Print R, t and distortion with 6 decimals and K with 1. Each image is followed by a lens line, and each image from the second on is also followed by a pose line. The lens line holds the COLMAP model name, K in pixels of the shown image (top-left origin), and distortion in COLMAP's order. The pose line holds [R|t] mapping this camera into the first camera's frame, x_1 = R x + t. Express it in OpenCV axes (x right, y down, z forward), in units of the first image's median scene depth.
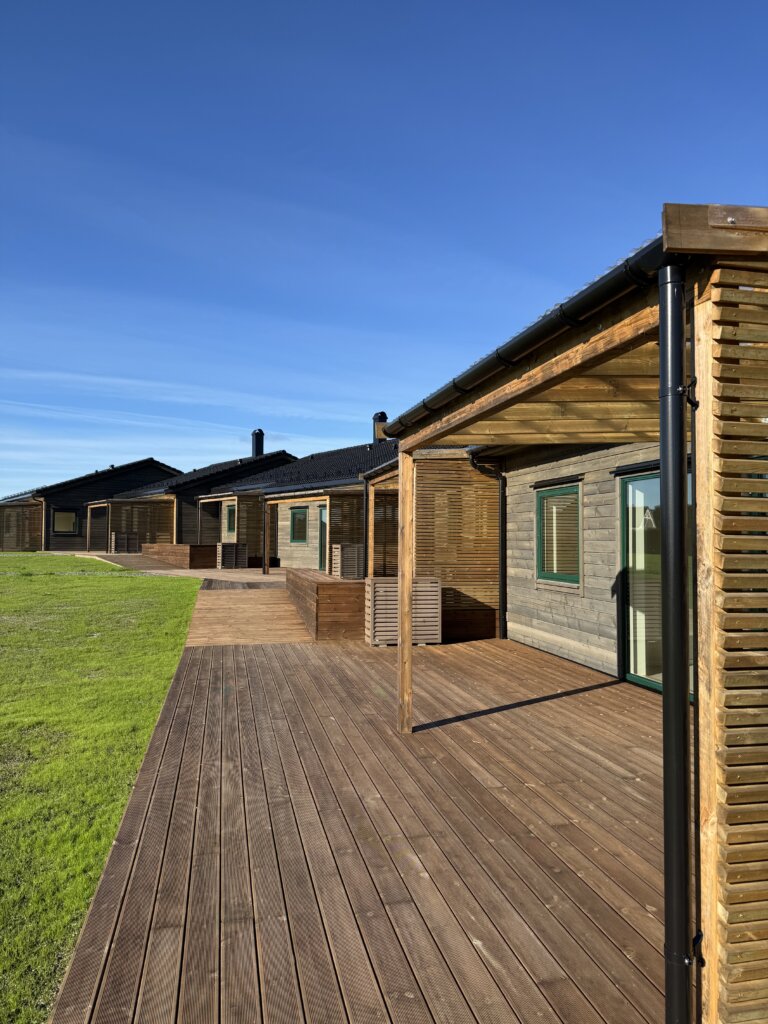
lens RADIAL K [[765.6, 0, 374.3], [0, 765.6, 508.2], [0, 0, 1]] dist [0.194901, -0.000469]
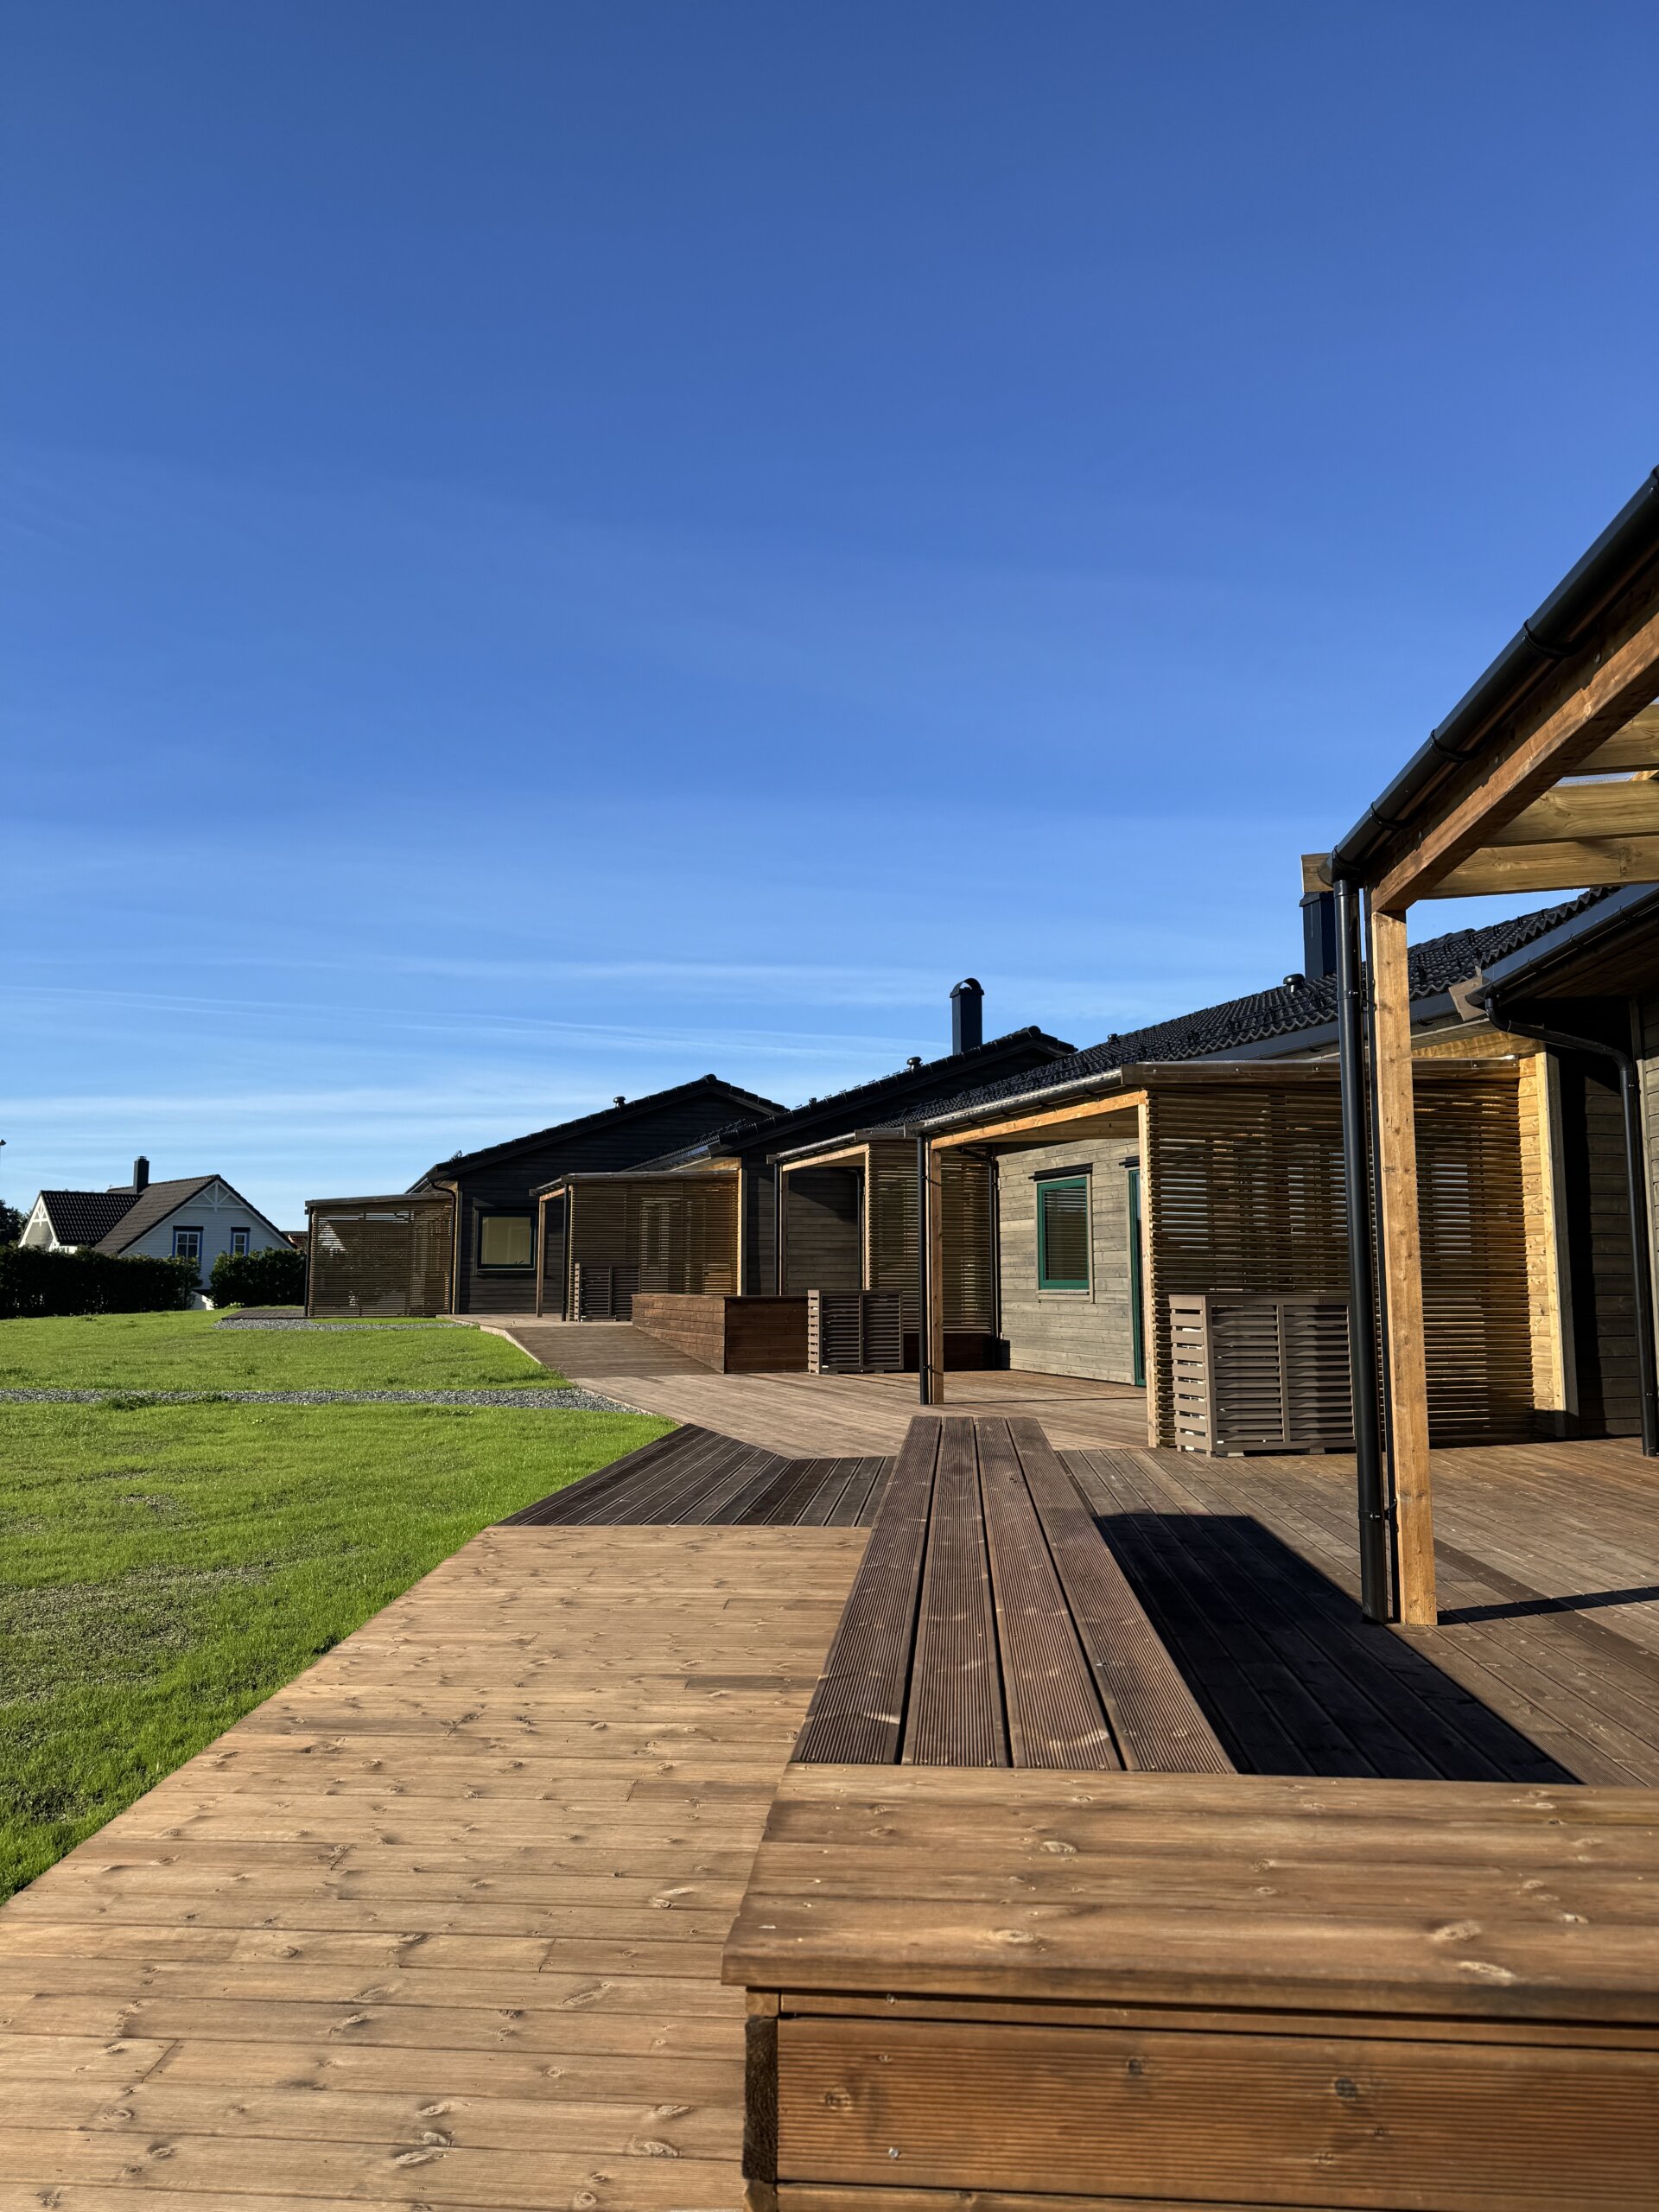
lens RADIAL K [[1653.7, 0, 808.5], [0, 1653.7, 1097.9], [0, 0, 1]] dist [0.194901, -0.000469]
pose [[0.960626, -0.041046, -0.274797, -0.011853], [0.021482, 0.997040, -0.073828, 0.015271], [0.277014, 0.065018, 0.958664, 0.321504]]
